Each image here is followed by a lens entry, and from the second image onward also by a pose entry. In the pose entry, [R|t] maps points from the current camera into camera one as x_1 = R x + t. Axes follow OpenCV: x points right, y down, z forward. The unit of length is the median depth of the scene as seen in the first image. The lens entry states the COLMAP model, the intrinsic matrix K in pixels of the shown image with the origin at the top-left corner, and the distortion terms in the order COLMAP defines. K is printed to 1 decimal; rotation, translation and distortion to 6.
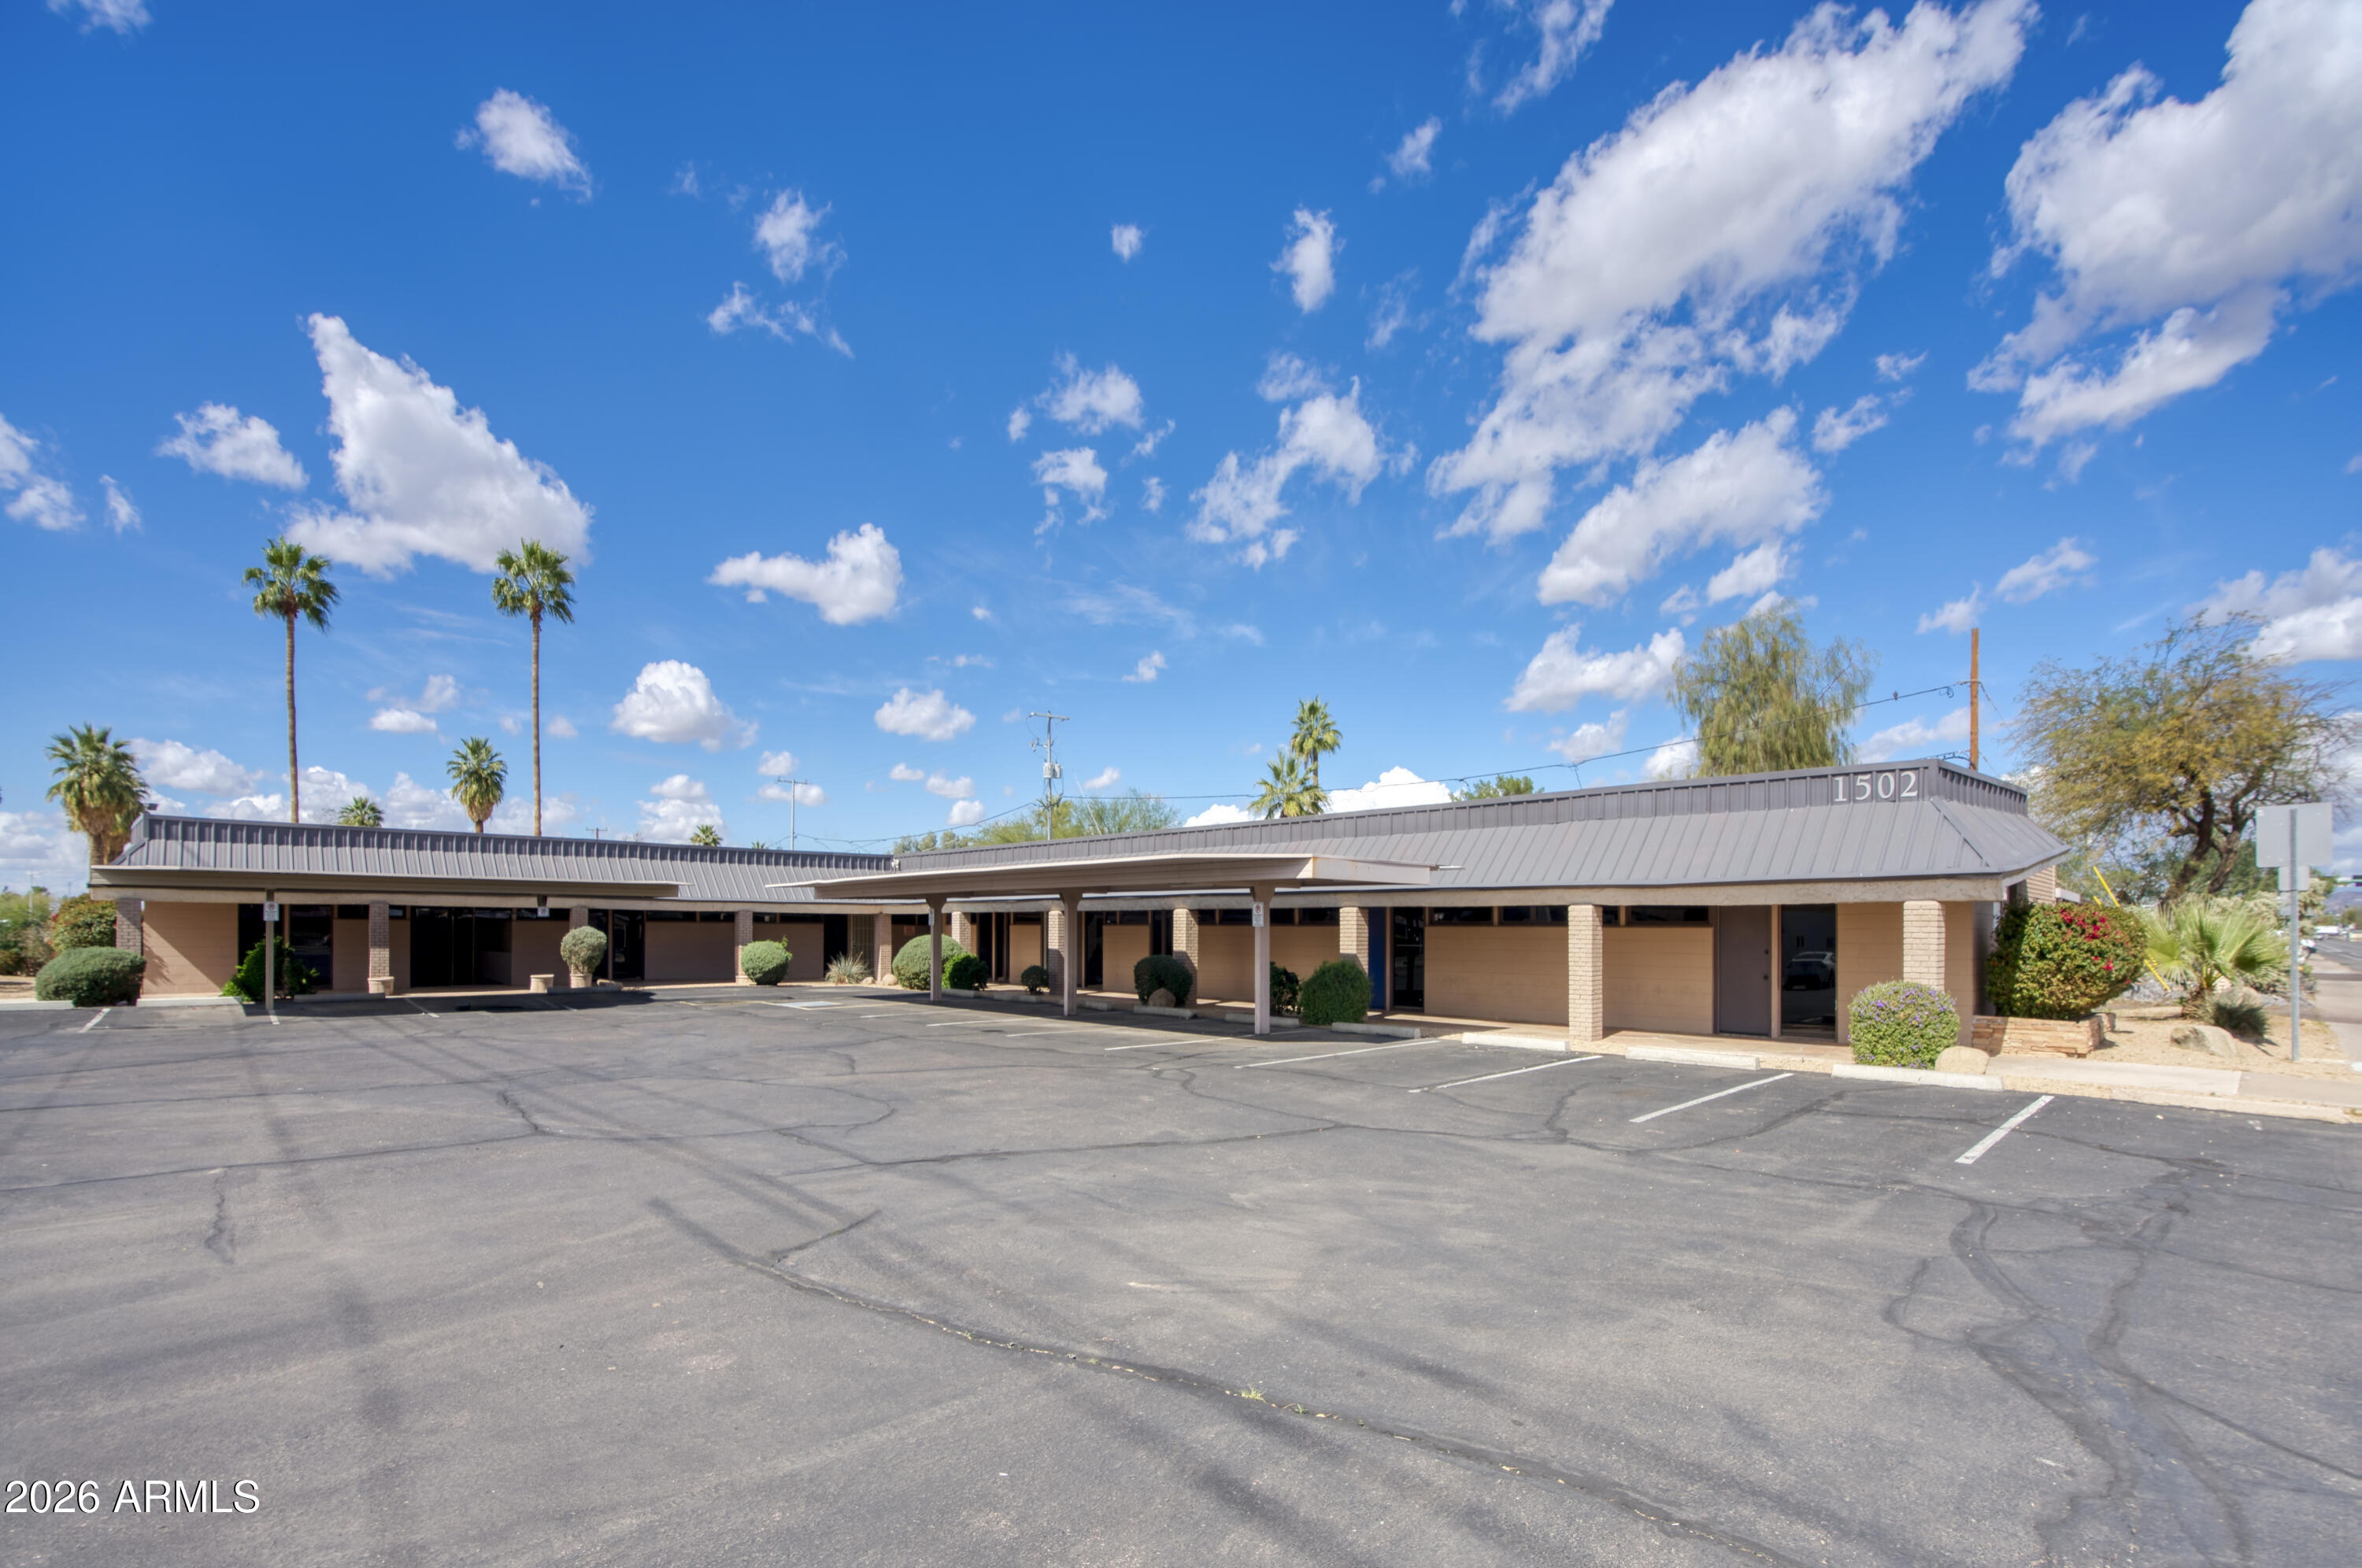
lens RADIAL K [[1203.5, 0, 1181.0], [0, 1203.5, 784.0], [0, 0, 1]] dist [-0.006232, -0.000881]
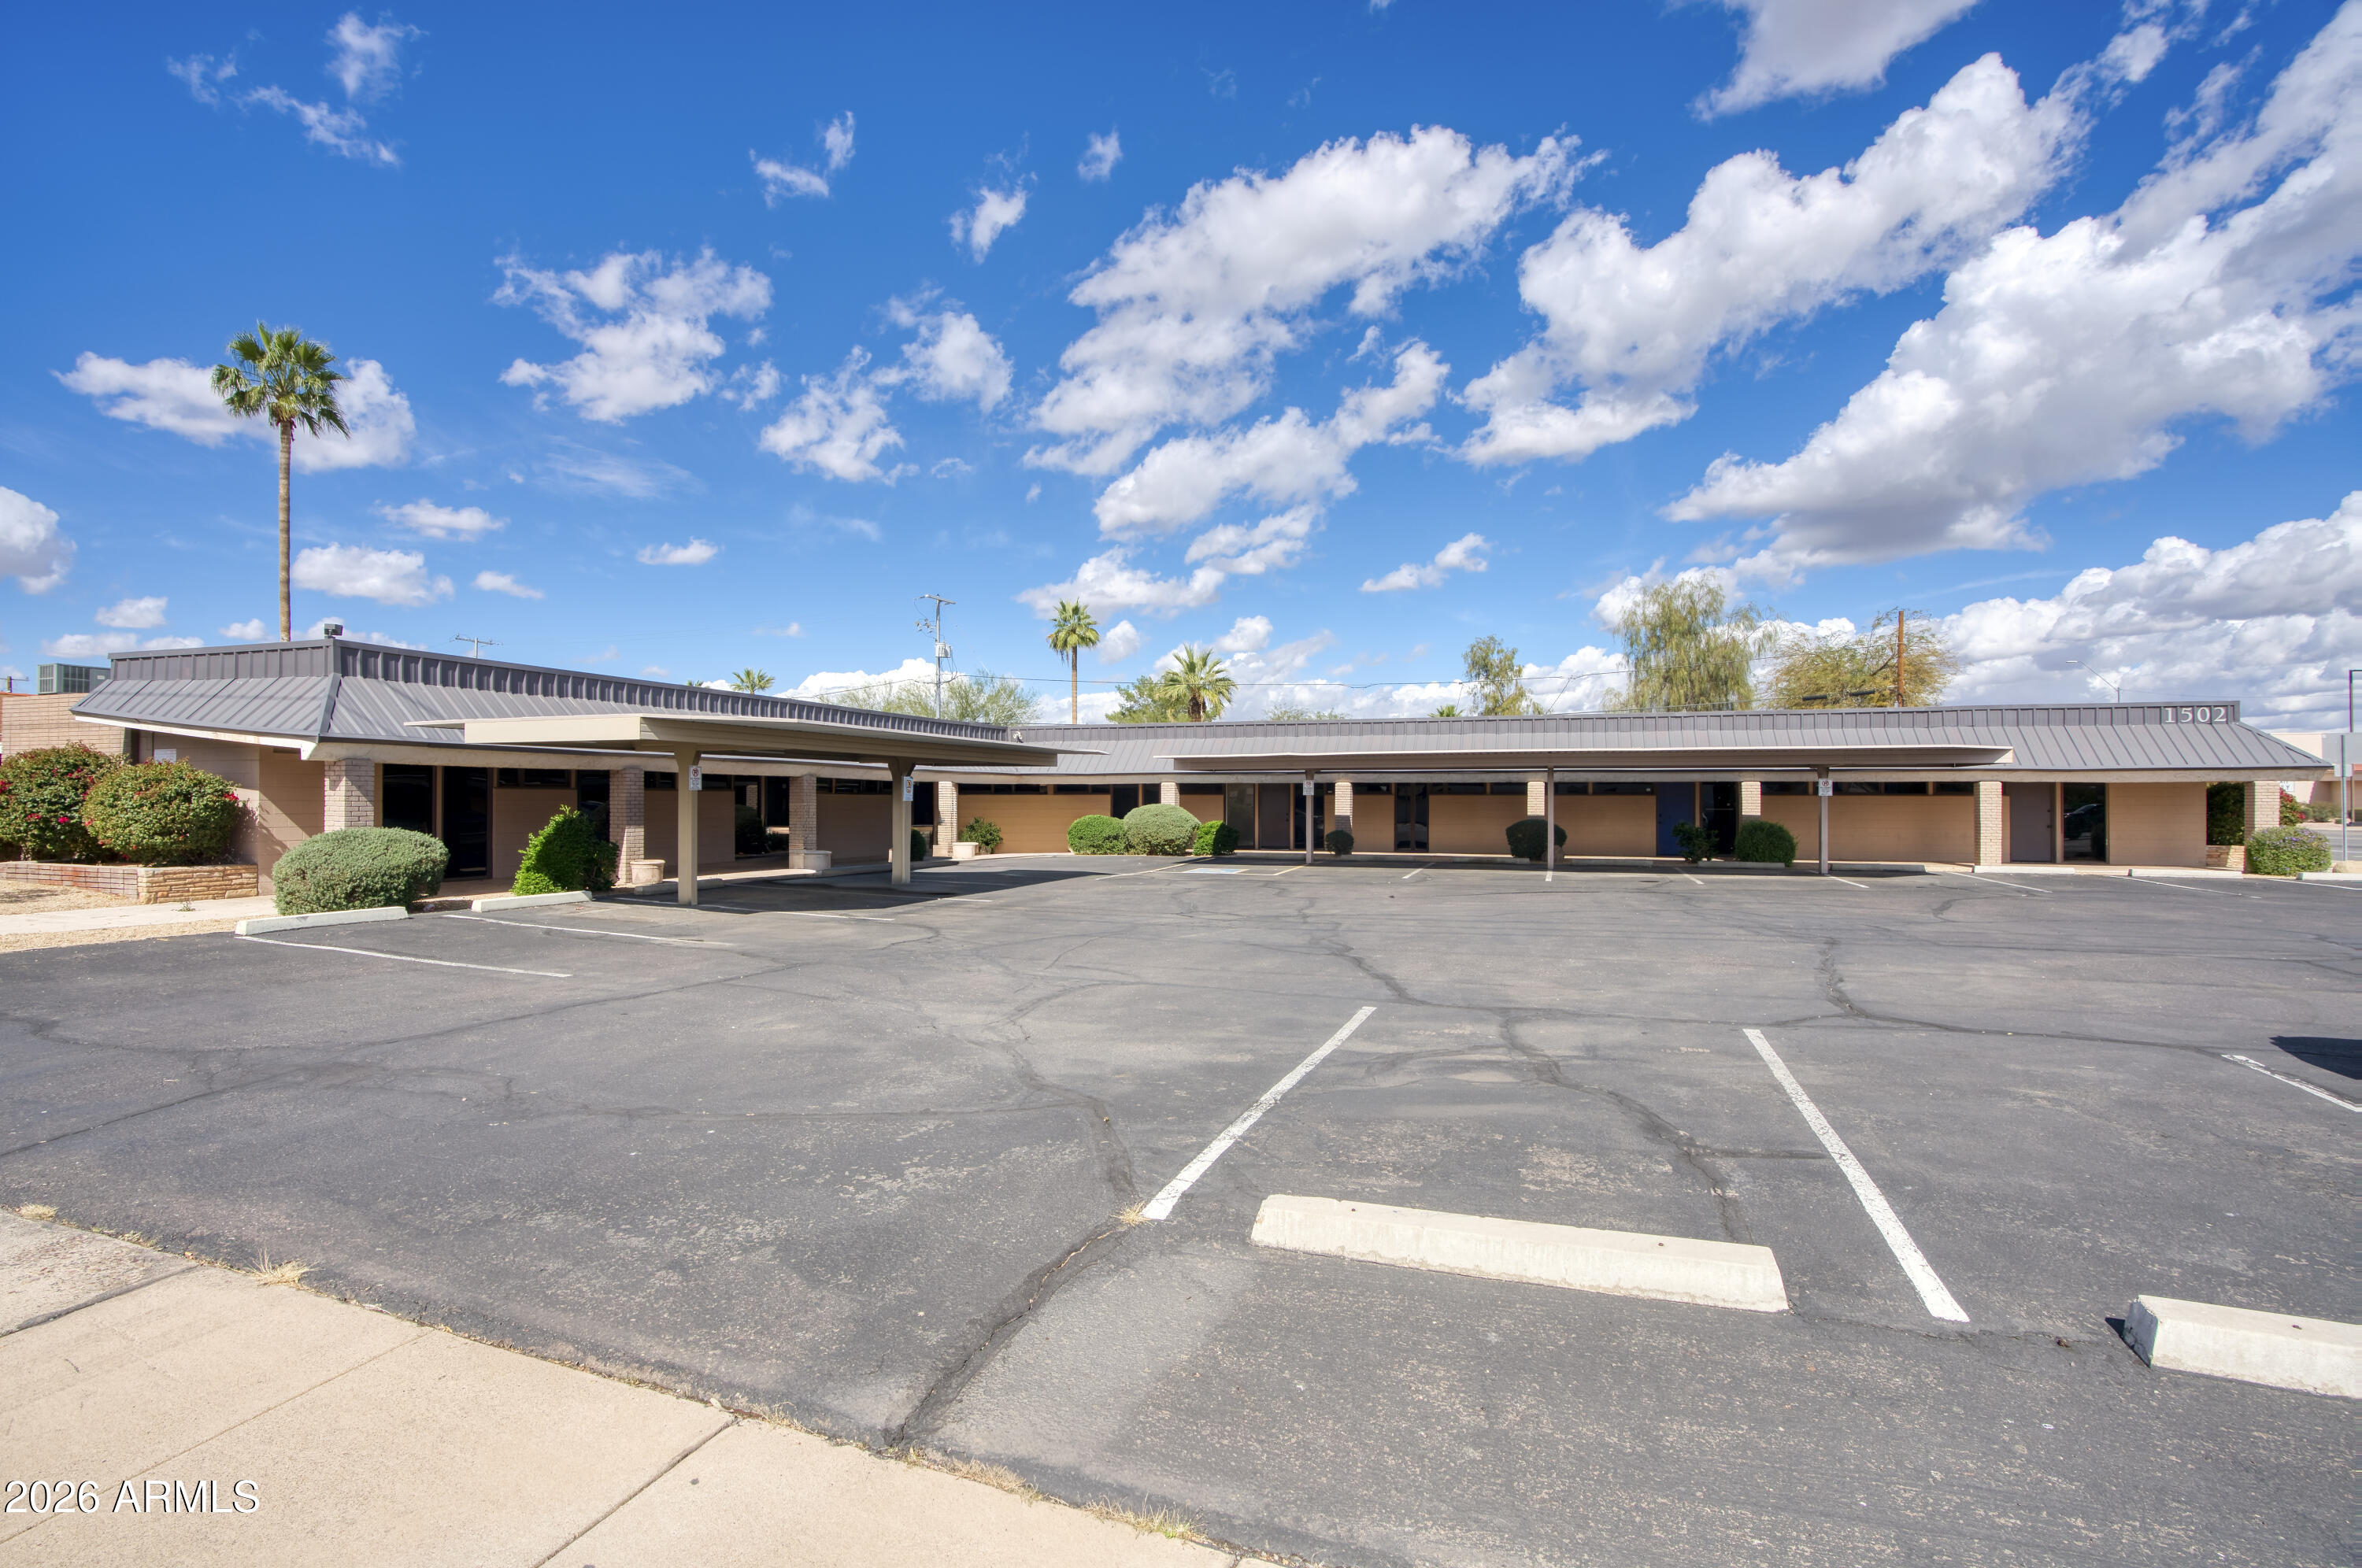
lens RADIAL K [[1006.5, 0, 1181.0], [0, 1006.5, 784.0], [0, 0, 1]] dist [-0.003594, -0.000373]
pose [[0.902705, 0.002270, 0.430254, -0.514754], [-0.049988, 0.993767, 0.099636, 0.011586], [-0.427347, -0.111450, 0.897192, 0.124248]]
